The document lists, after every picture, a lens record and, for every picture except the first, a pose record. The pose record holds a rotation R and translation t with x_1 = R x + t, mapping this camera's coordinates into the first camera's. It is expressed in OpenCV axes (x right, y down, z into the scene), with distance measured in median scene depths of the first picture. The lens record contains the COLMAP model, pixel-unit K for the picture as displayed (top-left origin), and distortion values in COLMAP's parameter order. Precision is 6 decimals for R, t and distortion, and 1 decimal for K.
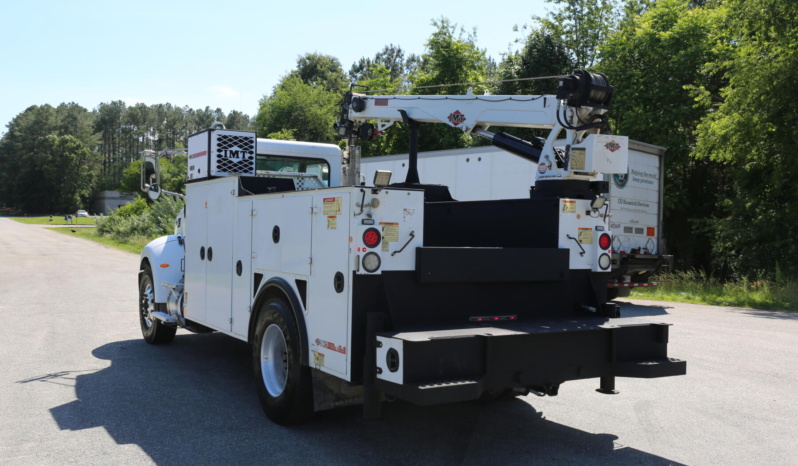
lens RADIAL K [[764.7, 0, 399.0], [0, 764.7, 233.0], [0, 0, 1]] dist [-0.007640, -0.002323]
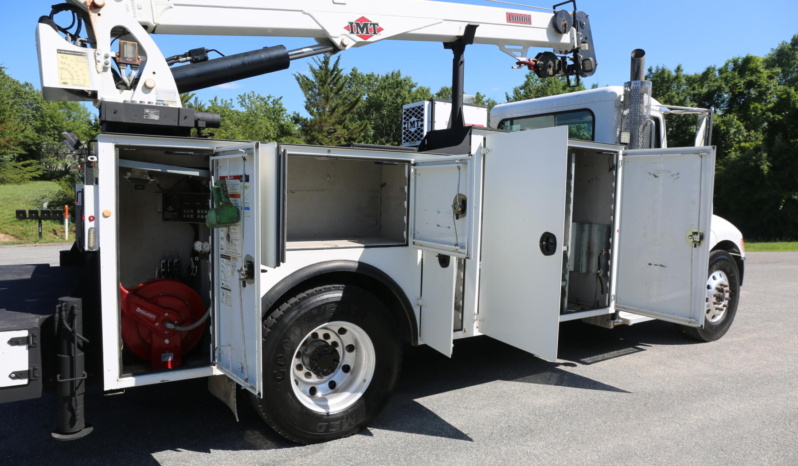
lens RADIAL K [[539.0, 0, 395.9], [0, 539.0, 234.0], [0, 0, 1]] dist [-0.104269, 0.078370]
pose [[0.023384, 0.063391, -0.997715, 0.546140], [-0.023736, 0.997742, 0.062836, 0.003131], [0.999445, 0.022212, 0.024835, 0.968976]]
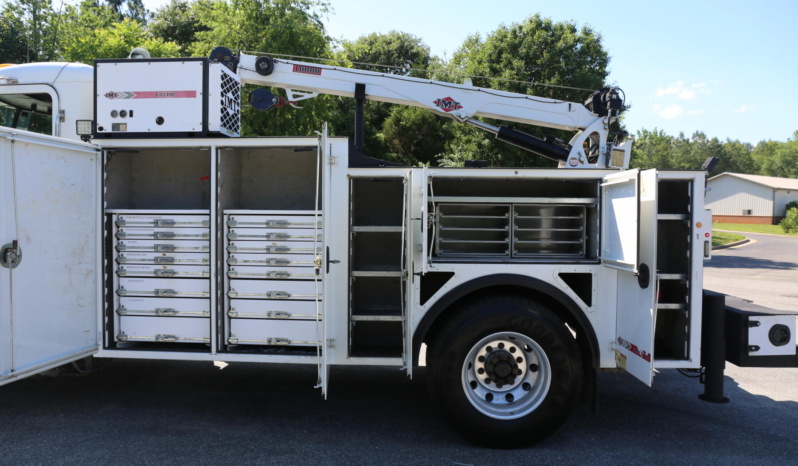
lens RADIAL K [[539.0, 0, 395.9], [0, 539.0, 234.0], [0, 0, 1]] dist [-0.104269, 0.078370]
pose [[0.545261, -0.038899, 0.837363, -0.541110], [0.001872, 0.998977, 0.045188, -0.007352], [-0.838264, -0.023071, 0.544776, 0.618576]]
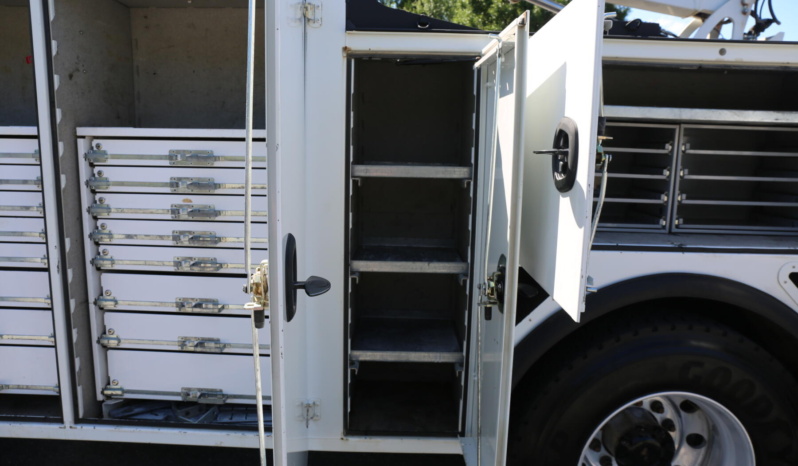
lens RADIAL K [[539.0, 0, 395.9], [0, 539.0, 234.0], [0, 0, 1]] dist [-0.104269, 0.078370]
pose [[0.520713, -0.140555, 0.842082, -0.351030], [-0.012254, 0.985022, 0.171991, -0.003146], [-0.853644, -0.099877, 0.511192, 0.773796]]
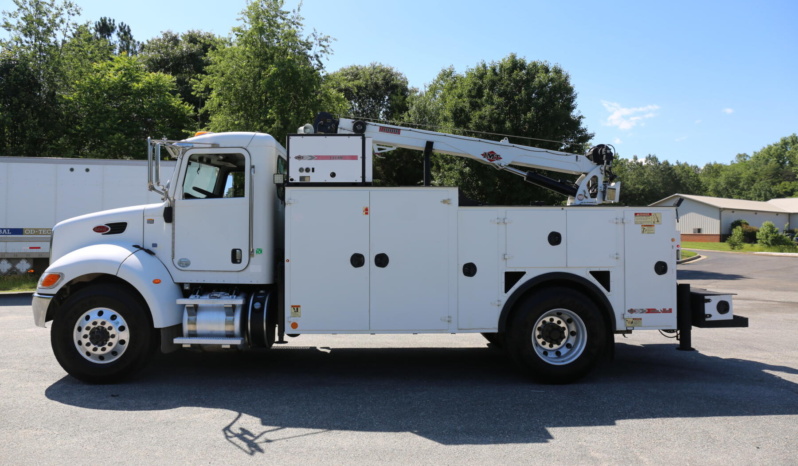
lens RADIAL K [[535.7, 0, 399.0], [0, 535.7, 233.0], [0, 0, 1]] dist [-0.102394, 0.079471]
pose [[0.482568, -0.007567, 0.875826, -0.832975], [0.010612, 0.999940, 0.002792, -0.009997], [-0.875794, 0.007946, 0.482619, 0.628092]]
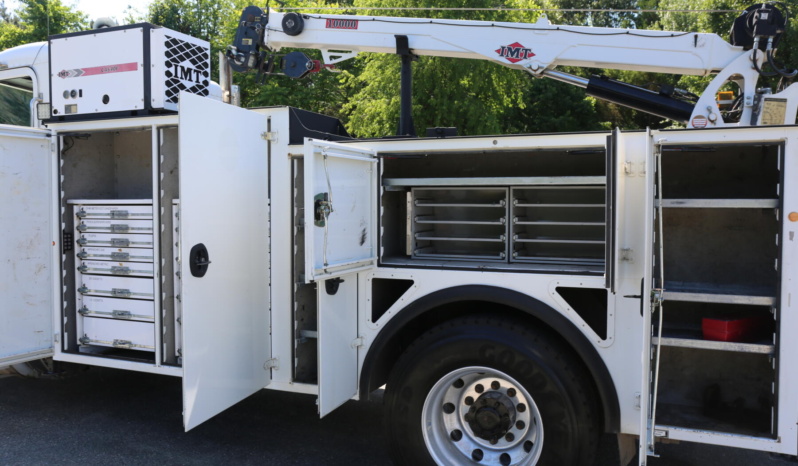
lens RADIAL K [[663.5, 0, 399.0], [0, 663.5, 233.0], [0, 0, 1]] dist [-0.068849, 0.081286]
pose [[0.802161, -0.042820, 0.595571, -0.392288], [0.013280, 0.998458, 0.053901, -0.006717], [-0.596960, -0.035328, 0.801492, 0.500813]]
